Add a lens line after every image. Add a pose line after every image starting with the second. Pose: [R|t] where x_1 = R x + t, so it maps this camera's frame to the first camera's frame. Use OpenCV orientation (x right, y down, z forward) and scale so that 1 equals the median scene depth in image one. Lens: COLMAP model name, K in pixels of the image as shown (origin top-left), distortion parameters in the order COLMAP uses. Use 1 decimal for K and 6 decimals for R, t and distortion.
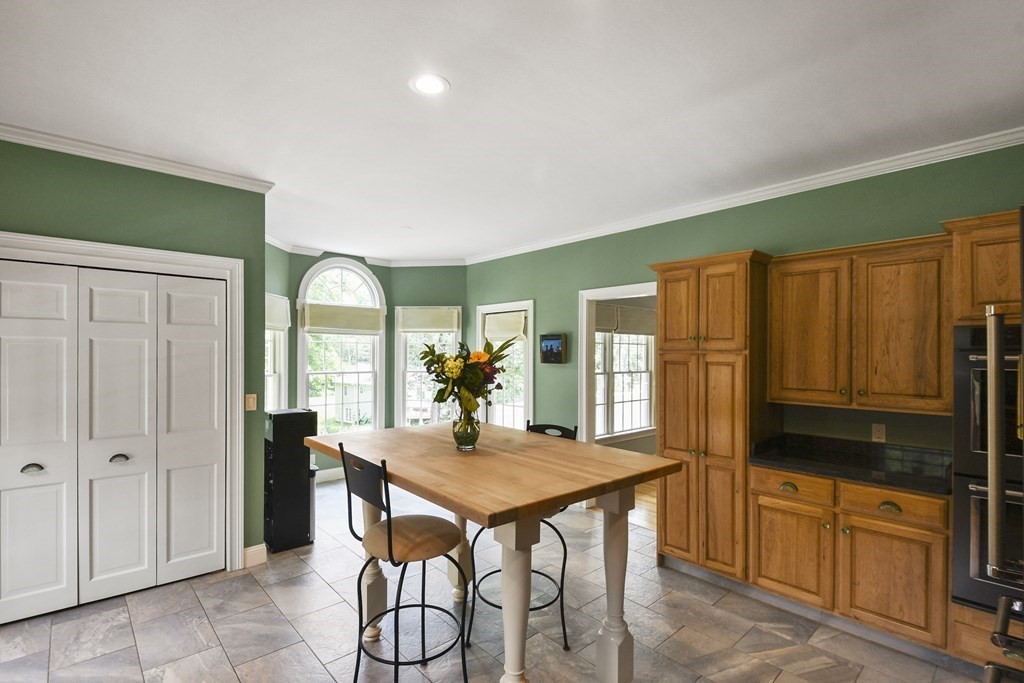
lens RADIAL K [[486.2, 0, 492.3], [0, 486.2, 352.0], [0, 0, 1]] dist [0.002055, 0.000279]
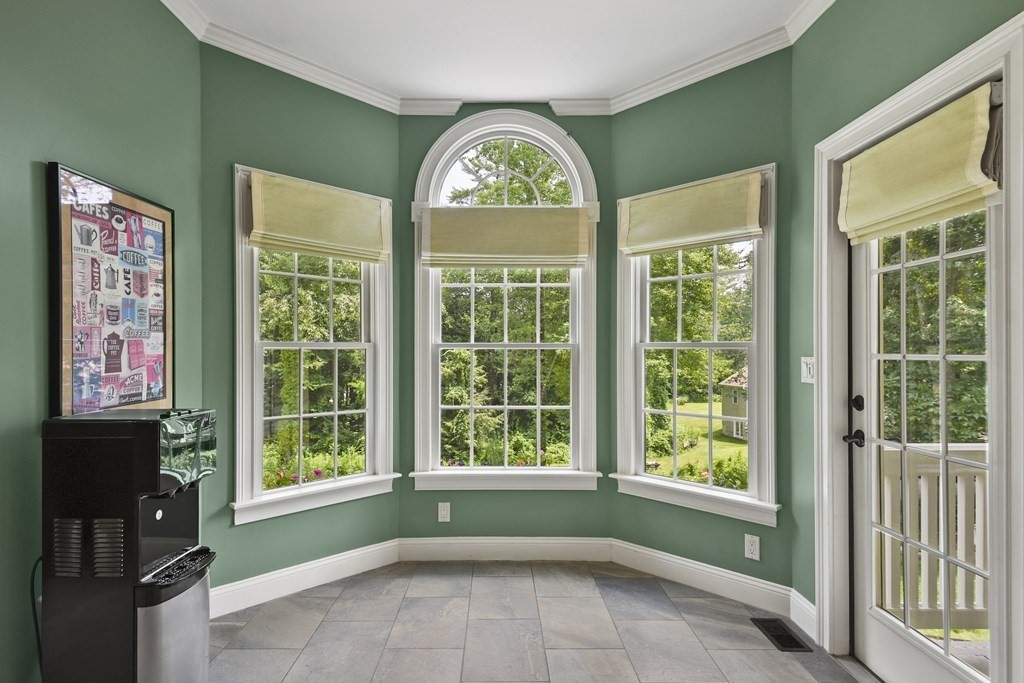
lens RADIAL K [[564.9, 0, 505.9], [0, 564.9, 353.4], [0, 0, 1]] dist [0.052158, -0.001861]
pose [[0.748574, -0.000298, -0.663051, 0.125609], [0.003918, 0.999984, 0.003975, 0.081469], [0.663040, -0.005573, 0.748564, 0.950687]]
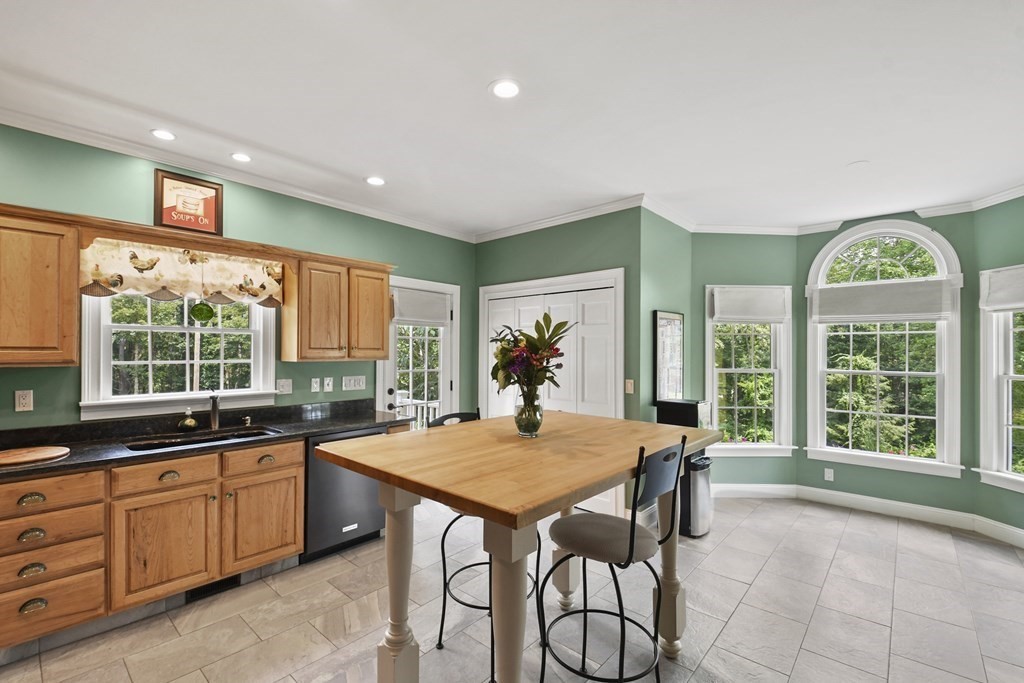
lens RADIAL K [[452.0, 0, 498.4], [0, 452.0, 349.3], [0, 0, 1]] dist [0.011467, -0.012328]
pose [[0.094301, -0.011005, -0.995483, 0.563401], [-0.002991, 0.999931, -0.011337, 0.026465], [0.995539, 0.004047, 0.094262, 0.579744]]
